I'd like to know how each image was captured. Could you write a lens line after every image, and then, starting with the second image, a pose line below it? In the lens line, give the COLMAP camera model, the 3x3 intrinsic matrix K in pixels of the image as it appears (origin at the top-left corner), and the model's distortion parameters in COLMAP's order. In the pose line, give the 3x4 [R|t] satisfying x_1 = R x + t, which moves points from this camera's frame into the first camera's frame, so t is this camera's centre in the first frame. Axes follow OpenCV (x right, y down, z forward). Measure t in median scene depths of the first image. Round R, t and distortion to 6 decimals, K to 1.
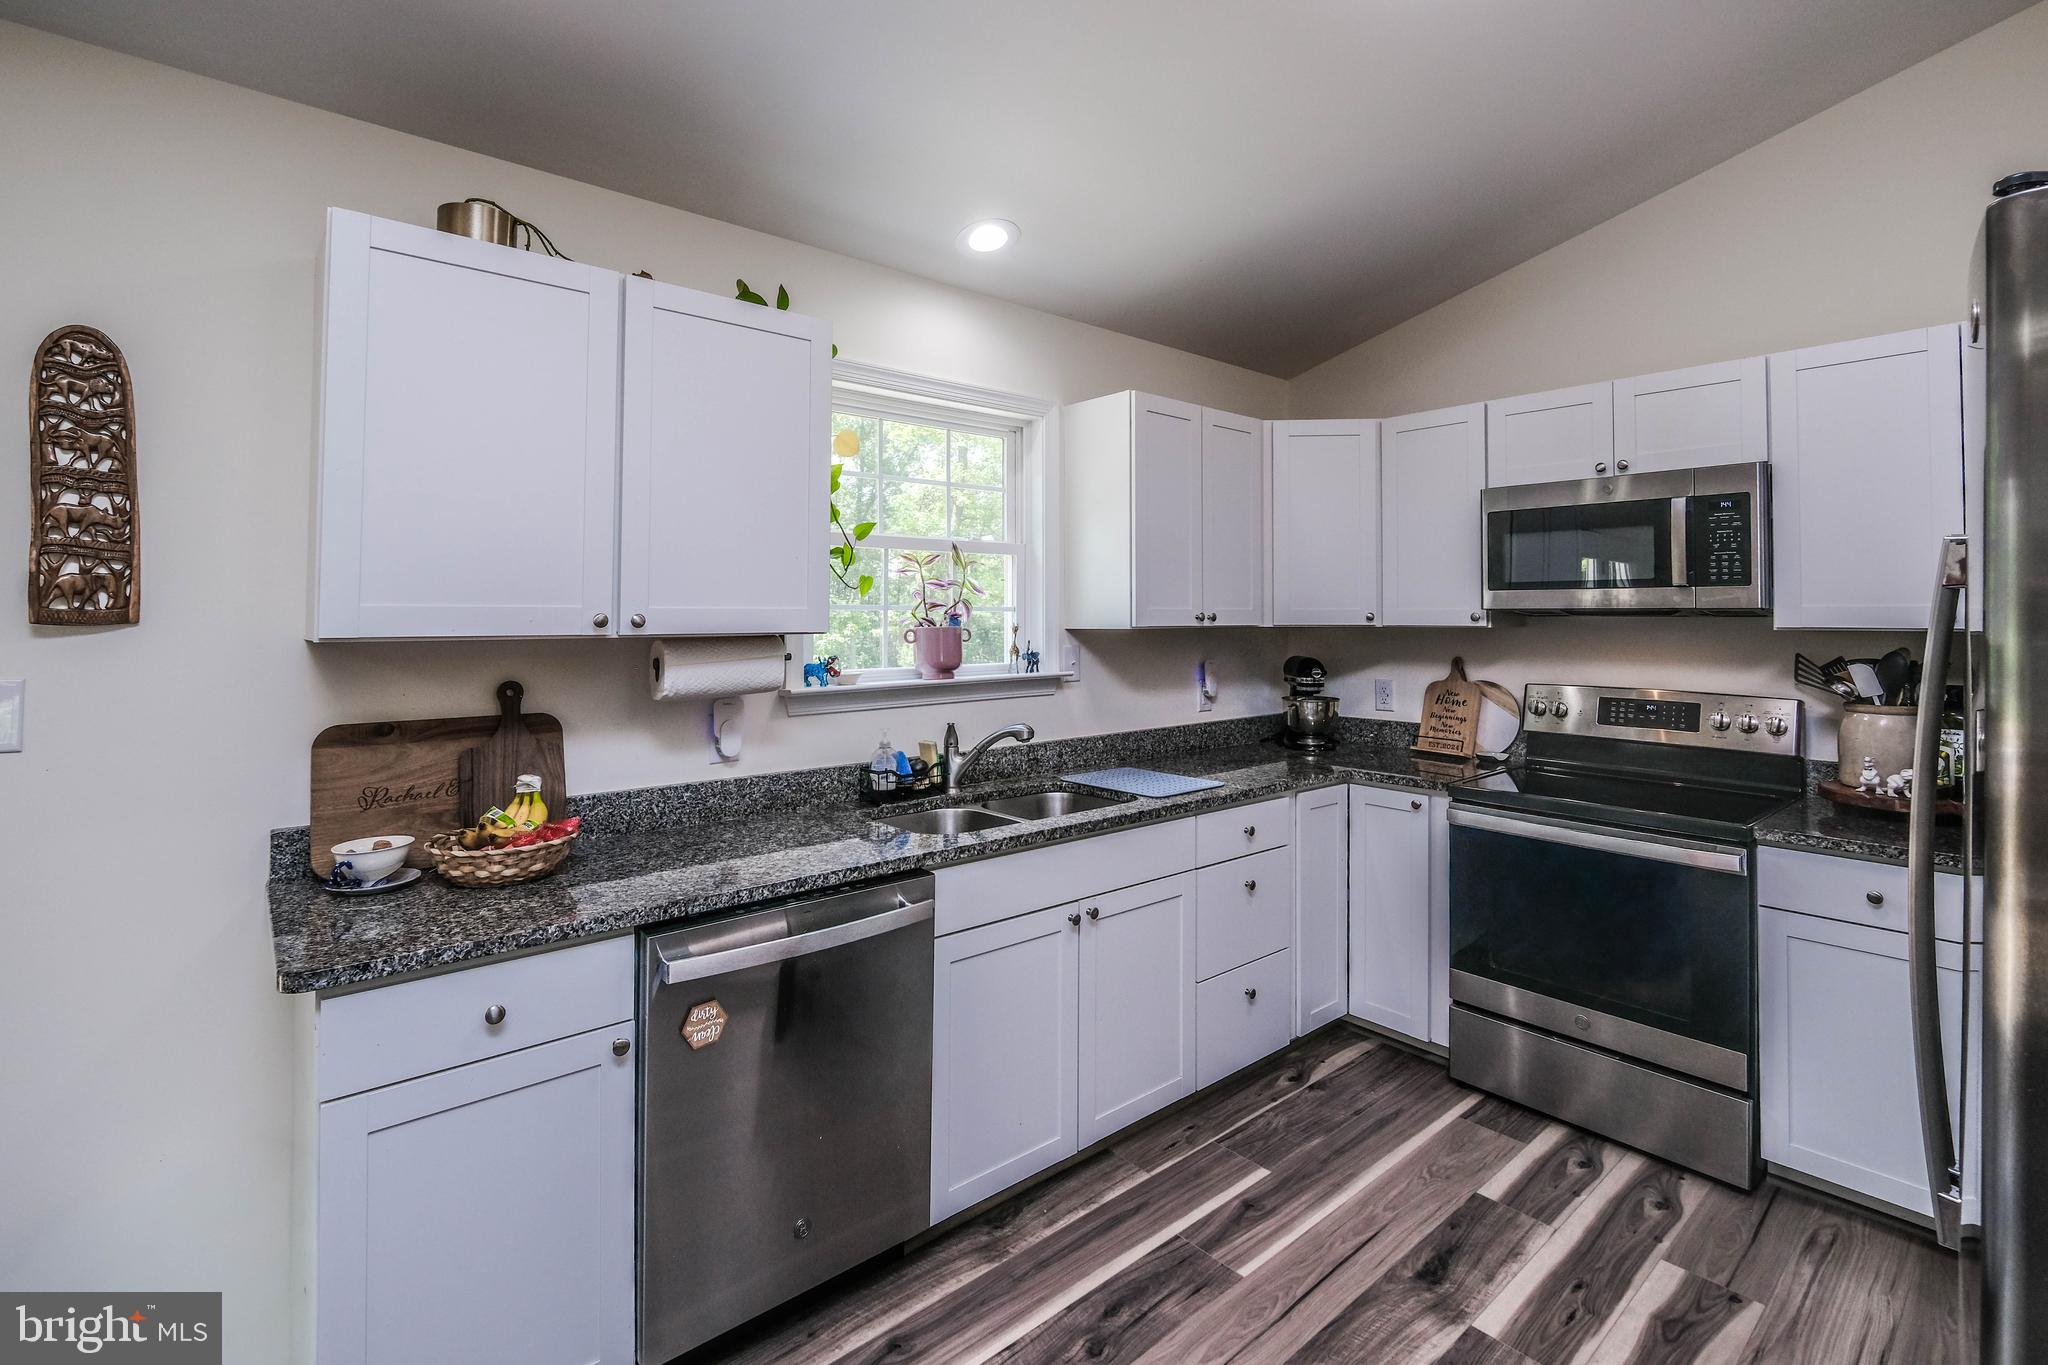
lens RADIAL K [[927.3, 0, 1016.5], [0, 927.3, 594.0], [0, 0, 1]] dist [-0.015277, 0.002855]
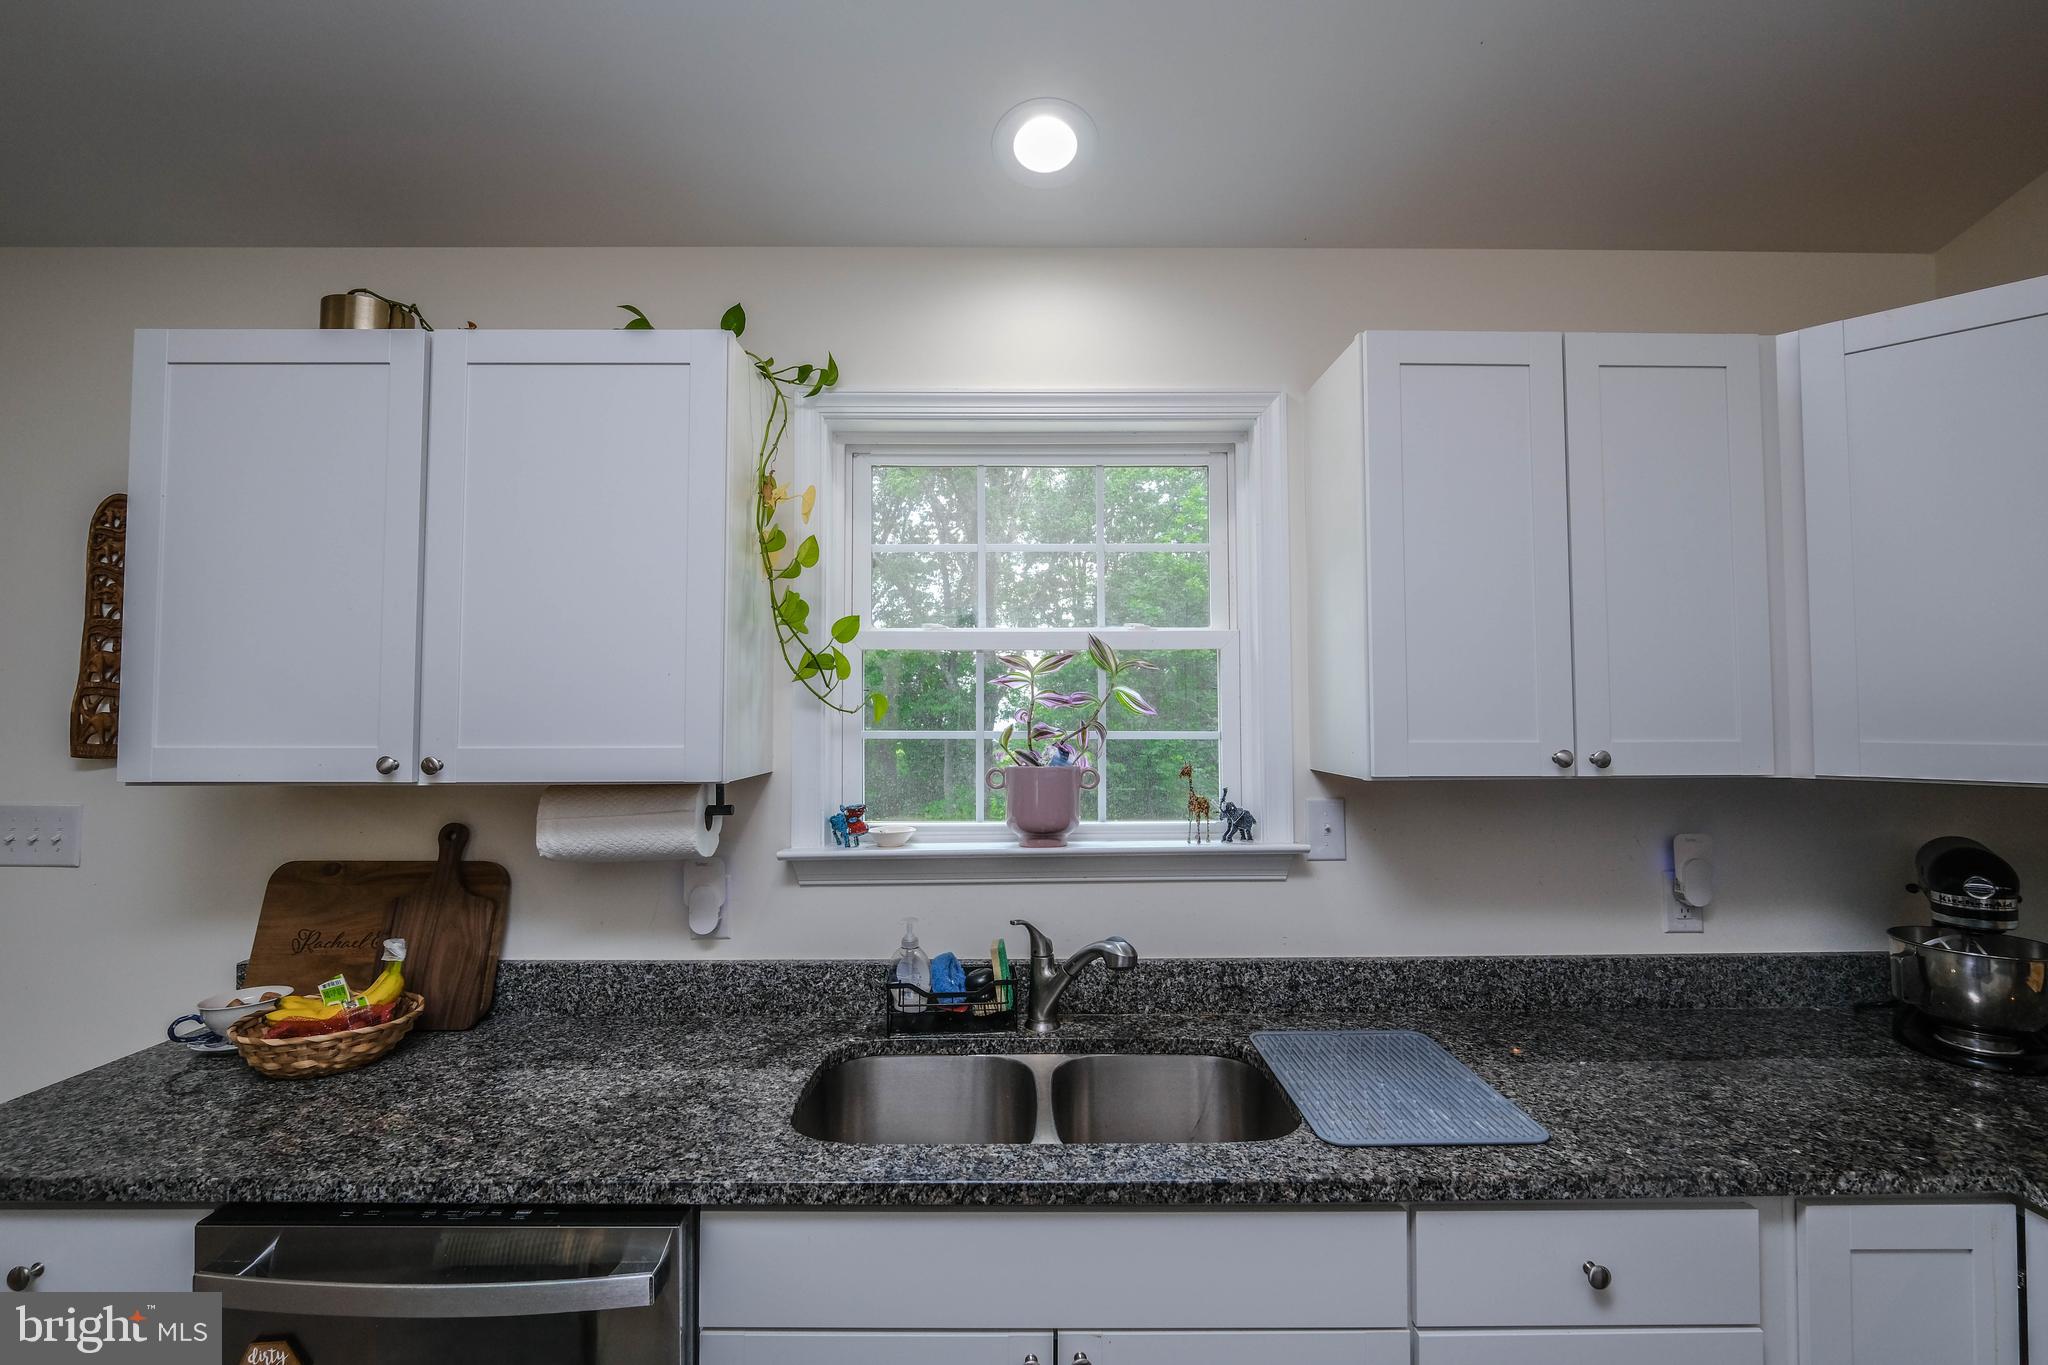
lens RADIAL K [[878.3, 0, 1023.0], [0, 878.3, 680.0], [0, 0, 1]] dist [-0.007336, -0.000245]
pose [[0.769009, -0.022939, -0.638826, 0.341790], [0.015952, 0.999733, -0.016696, -0.017405], [0.639039, 0.002649, 0.769170, 0.573349]]
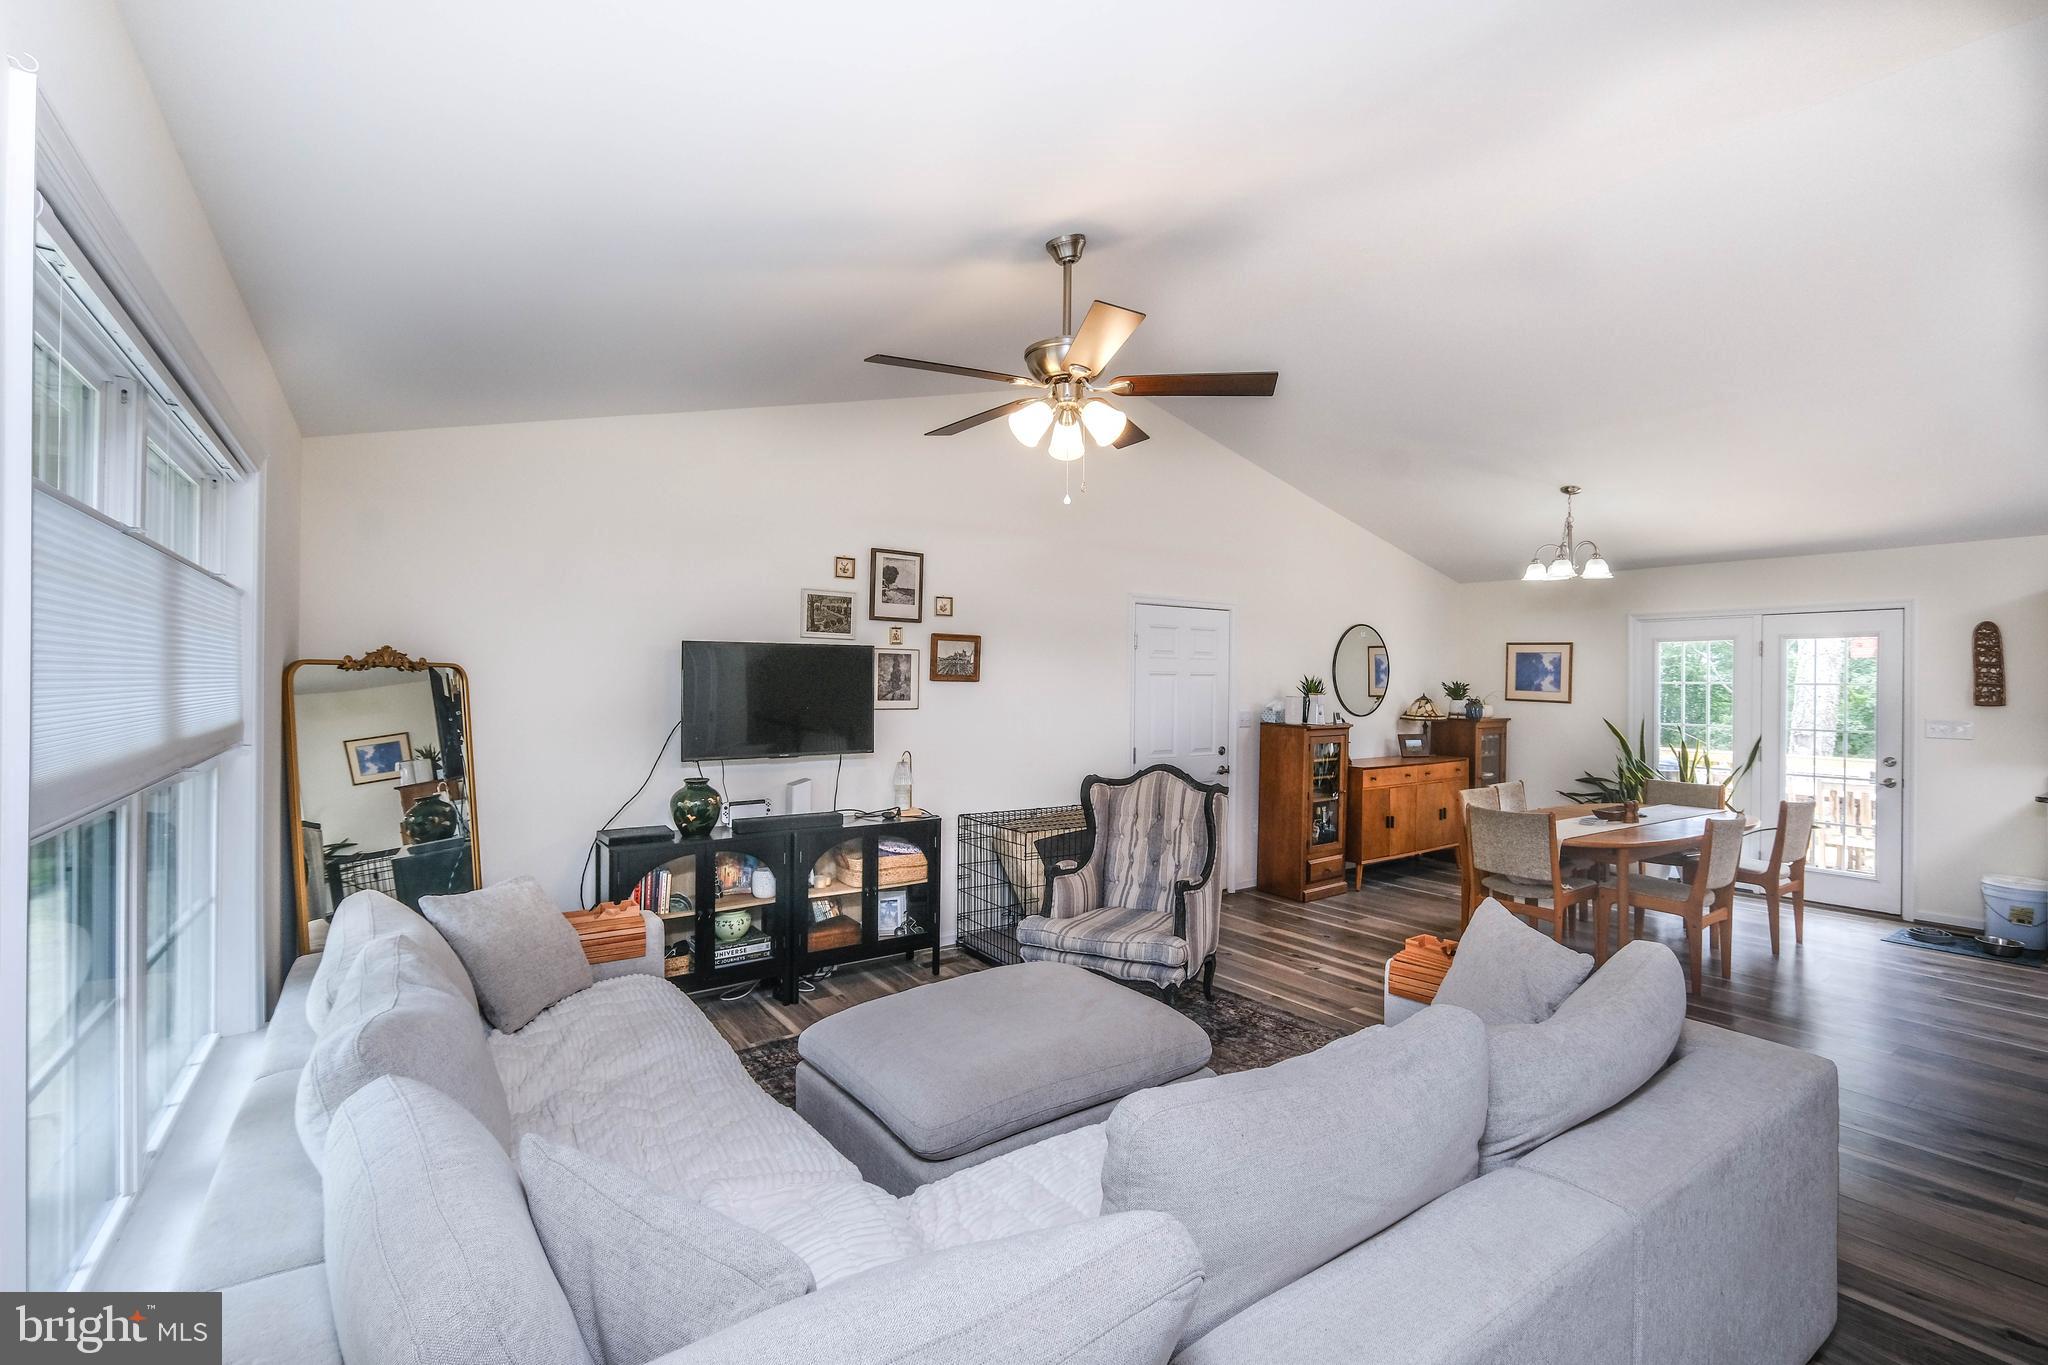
lens RADIAL K [[927.3, 0, 998.7], [0, 927.3, 674.3], [0, 0, 1]] dist [-0.015277, 0.002855]
pose [[-0.084848, -0.010173, -0.996342, 1.830607], [0.016281, 0.999800, -0.011595, -0.070510], [0.996261, -0.017205, -0.084665, -1.627202]]
